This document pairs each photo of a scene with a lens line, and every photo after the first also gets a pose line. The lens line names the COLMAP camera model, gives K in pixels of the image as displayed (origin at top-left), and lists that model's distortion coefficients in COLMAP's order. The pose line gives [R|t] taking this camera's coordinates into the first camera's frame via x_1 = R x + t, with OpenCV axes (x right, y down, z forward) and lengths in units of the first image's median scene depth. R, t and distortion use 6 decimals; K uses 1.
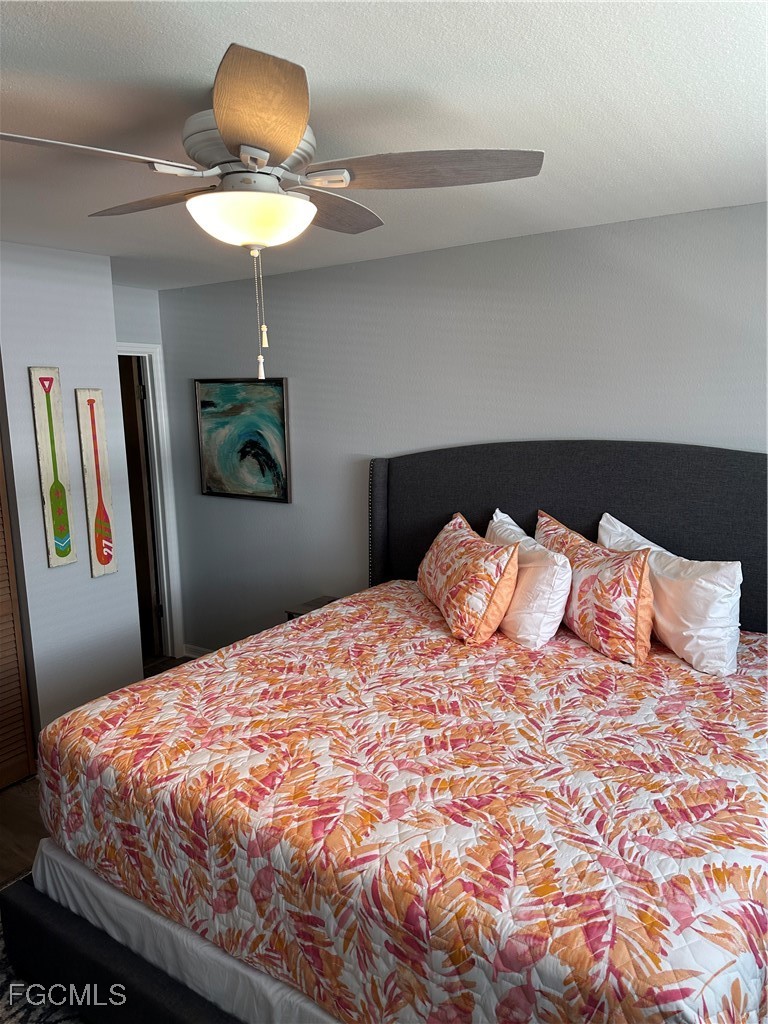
lens RADIAL K [[731.0, 0, 390.0], [0, 731.0, 512.4], [0, 0, 1]] dist [0.056230, -0.049983]
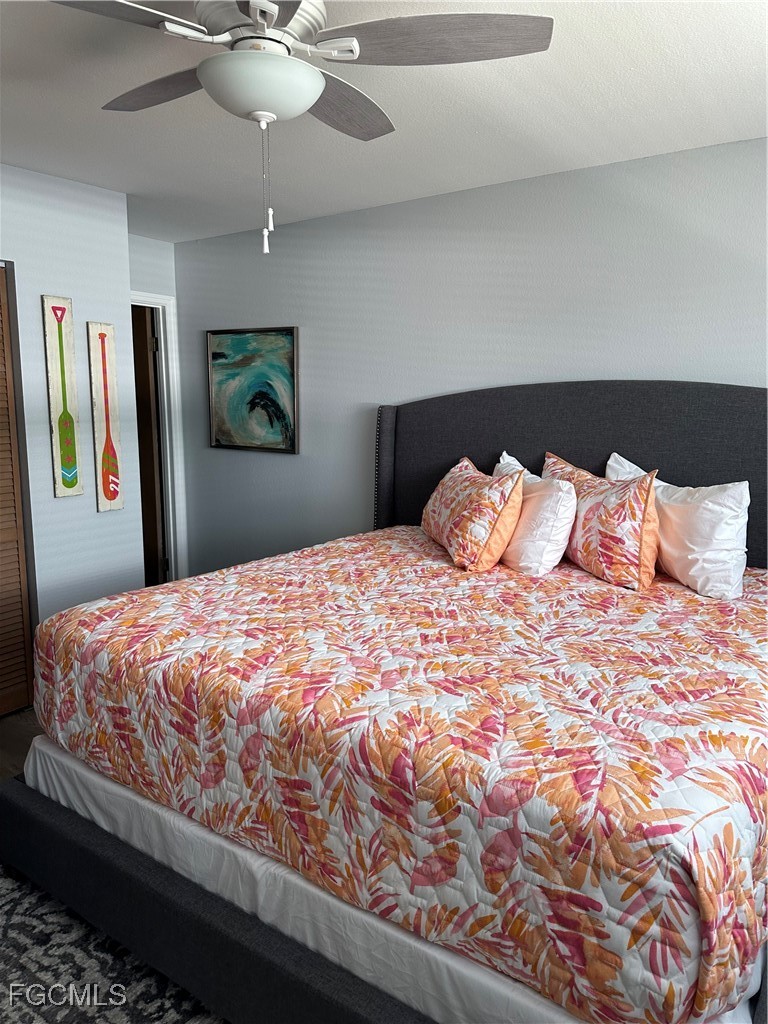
lens RADIAL K [[731.0, 0, 387.5], [0, 731.0, 505.8], [0, 0, 1]] dist [0.056230, -0.049983]
pose [[0.999400, 0.028334, -0.019924, 0.017022], [-0.028705, 0.999415, -0.018569, 0.150217], [0.019386, 0.019130, 0.999629, 0.009133]]
